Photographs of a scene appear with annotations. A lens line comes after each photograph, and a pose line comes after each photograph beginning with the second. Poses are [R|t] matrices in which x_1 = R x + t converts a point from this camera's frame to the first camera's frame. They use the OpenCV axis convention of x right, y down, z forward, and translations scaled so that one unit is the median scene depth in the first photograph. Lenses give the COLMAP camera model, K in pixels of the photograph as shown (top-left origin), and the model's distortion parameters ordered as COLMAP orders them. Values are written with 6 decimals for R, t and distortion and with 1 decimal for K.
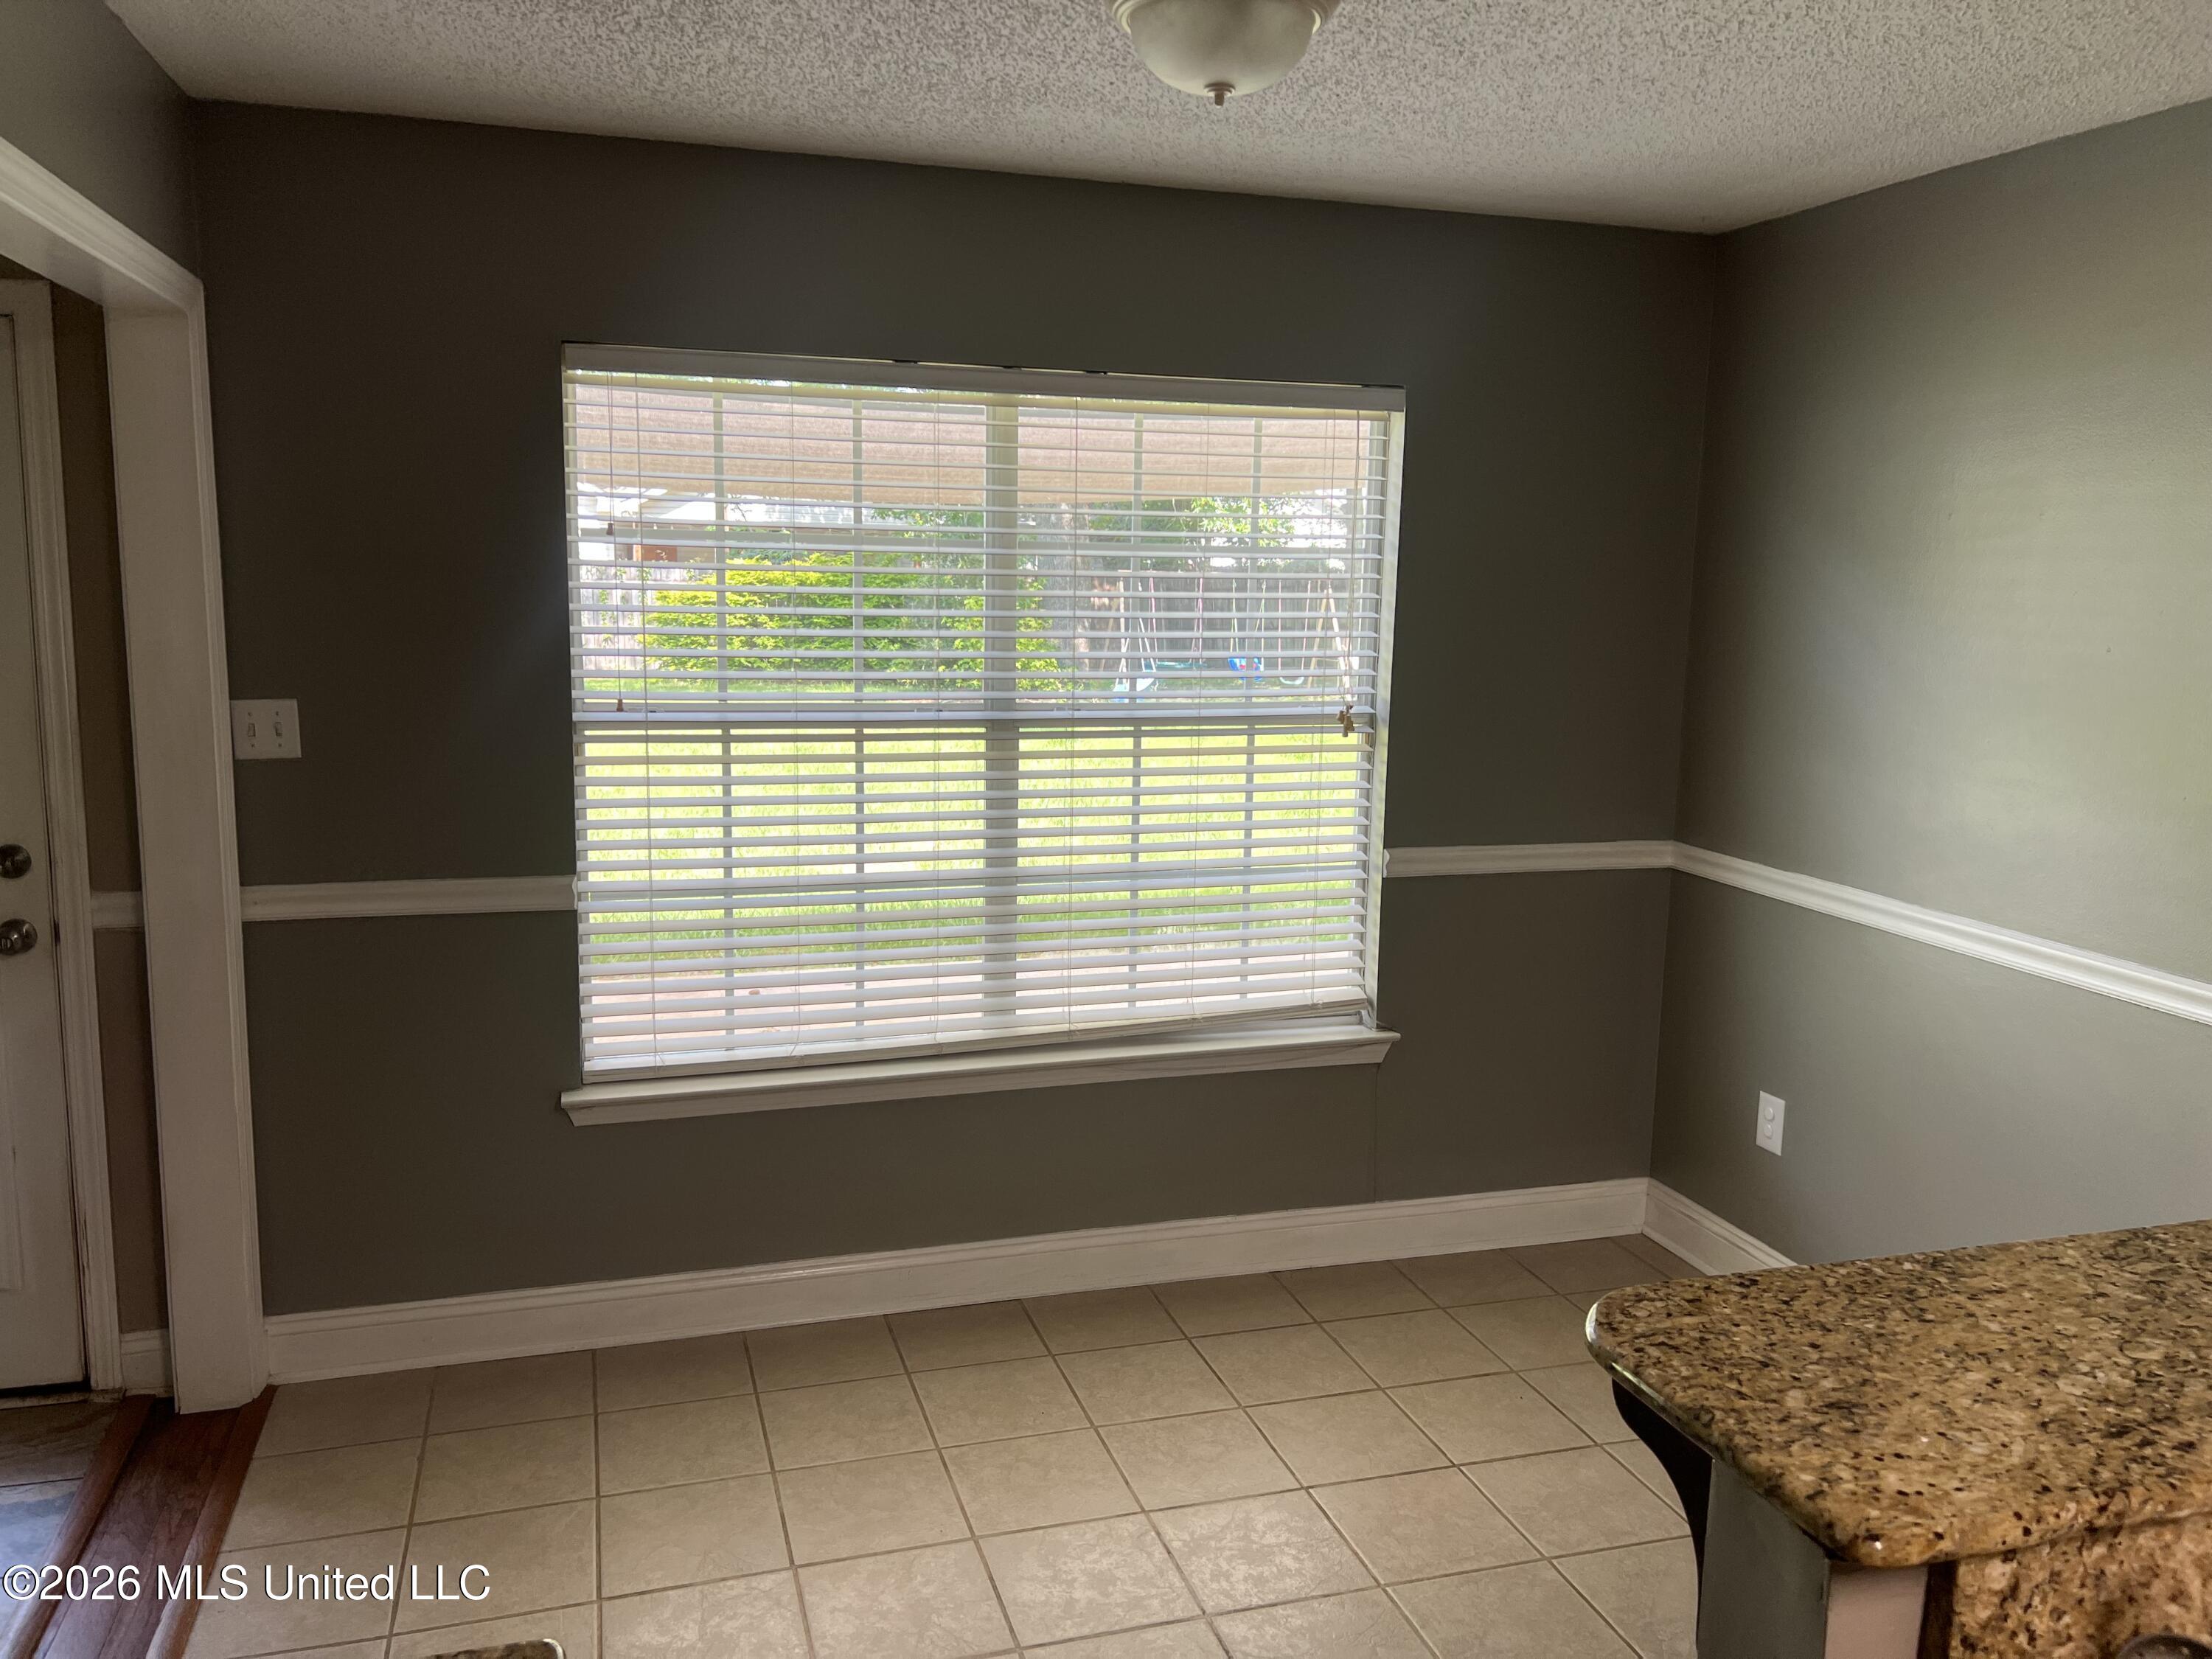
lens RADIAL K [[1665.6, 0, 1125.7], [0, 1665.6, 840.4], [0, 0, 1]] dist [0.027072, -0.008153]
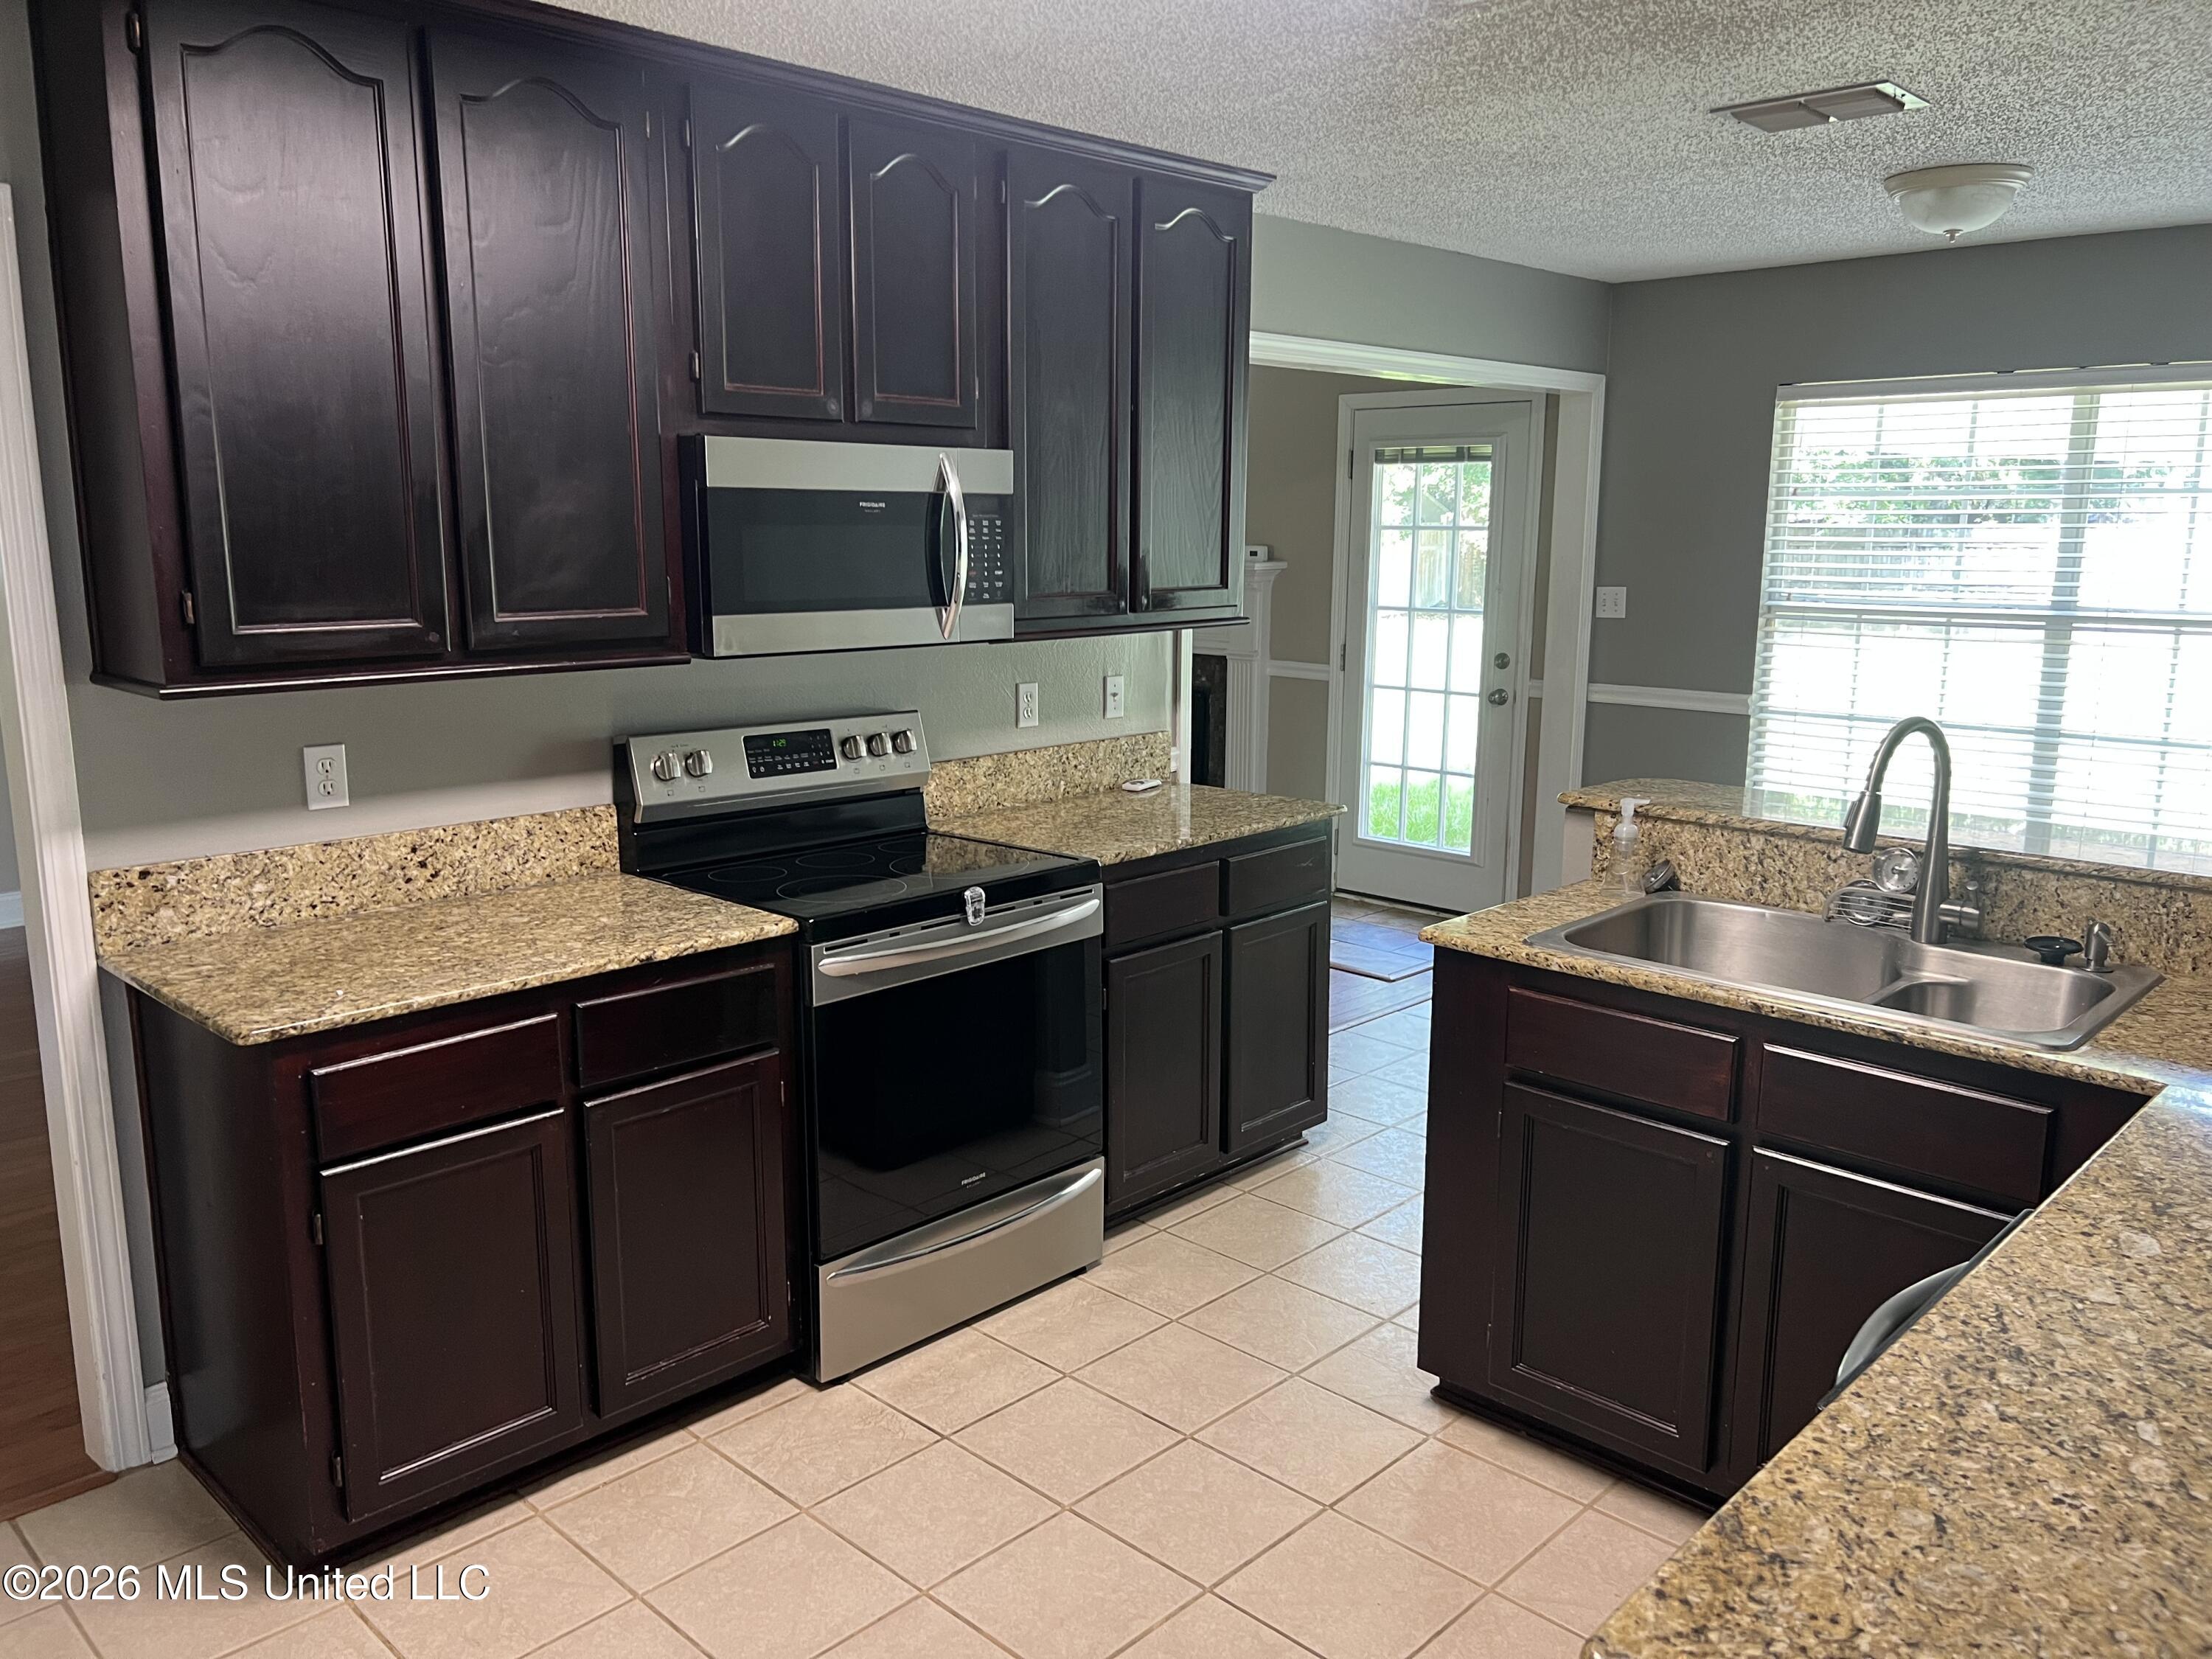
lens RADIAL K [[1665.6, 0, 1125.7], [0, 1665.6, 840.4], [0, 0, 1]] dist [0.027072, -0.008153]
pose [[0.488745, 0.144483, -0.860379, 0.880742], [-0.132539, 0.987041, 0.090463, 0.100587], [0.862300, 0.069820, 0.501561, -0.418007]]
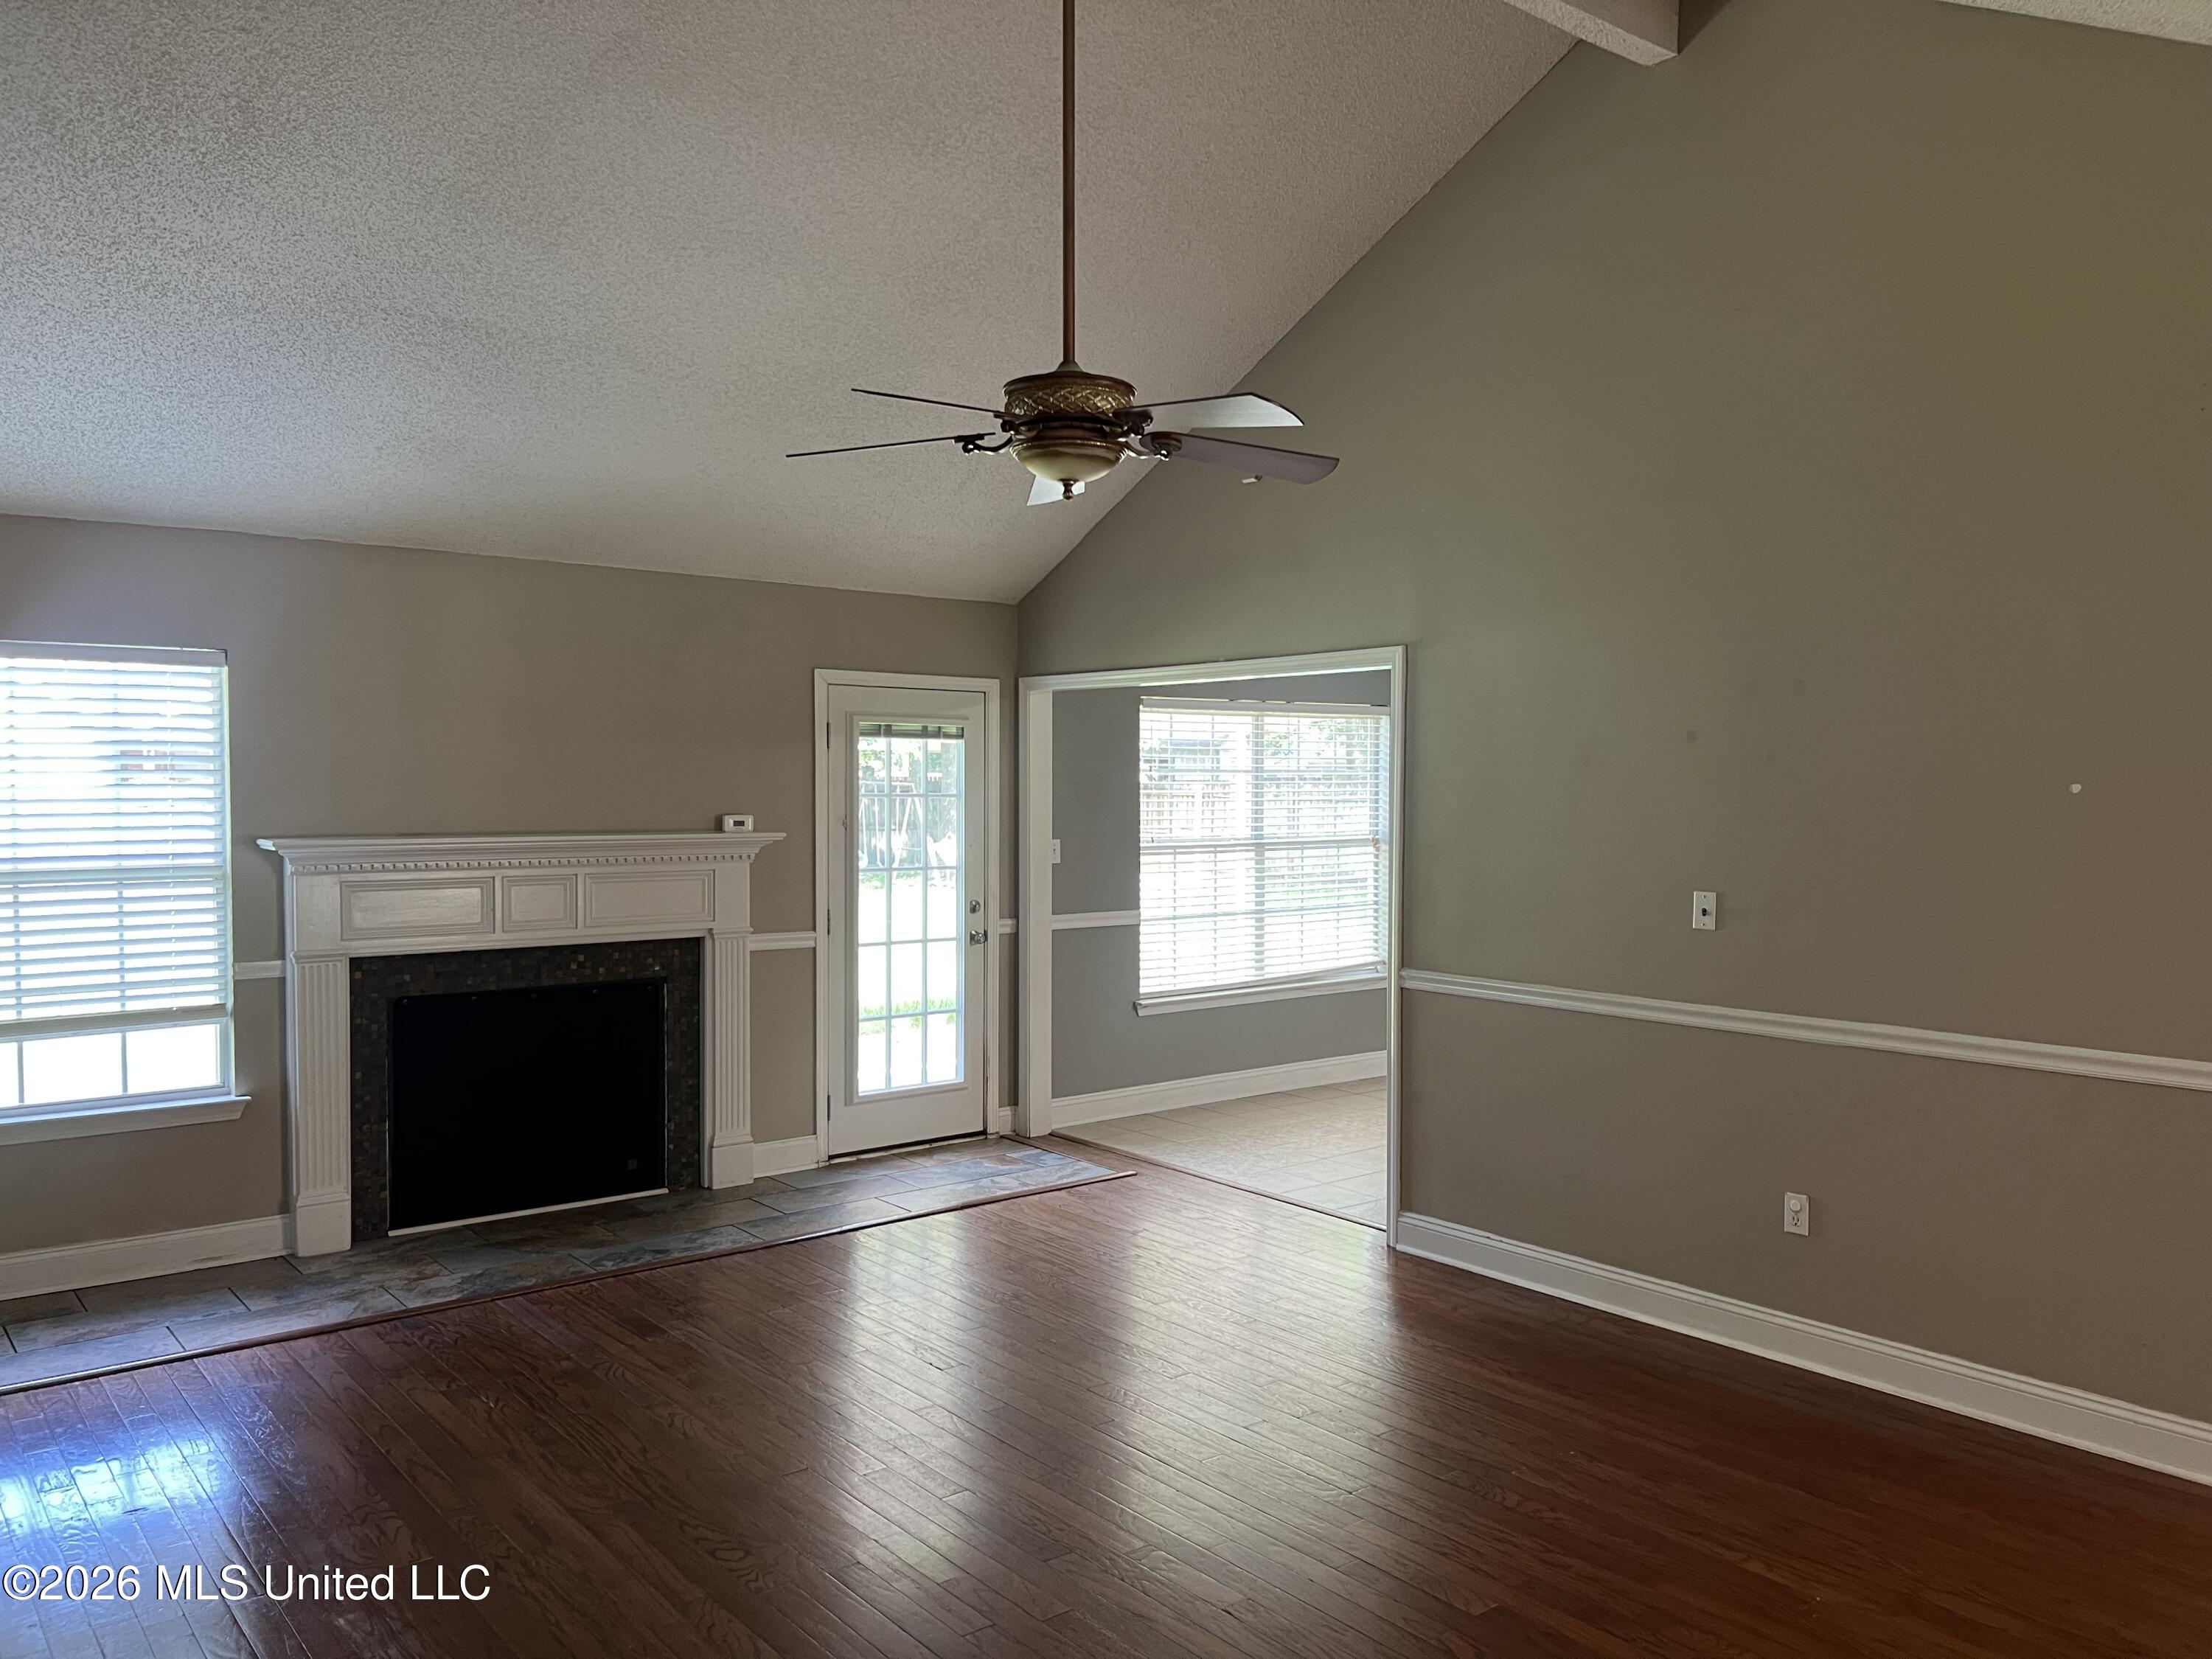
lens RADIAL K [[1665.6, 0, 1125.7], [0, 1665.6, 840.4], [0, 0, 1]] dist [0.027072, -0.008153]
pose [[0.924179, -0.033345, 0.380501, -1.300155], [0.078092, 0.991635, -0.102773, 0.171893], [-0.373891, 0.124695, 0.919052, -1.254158]]
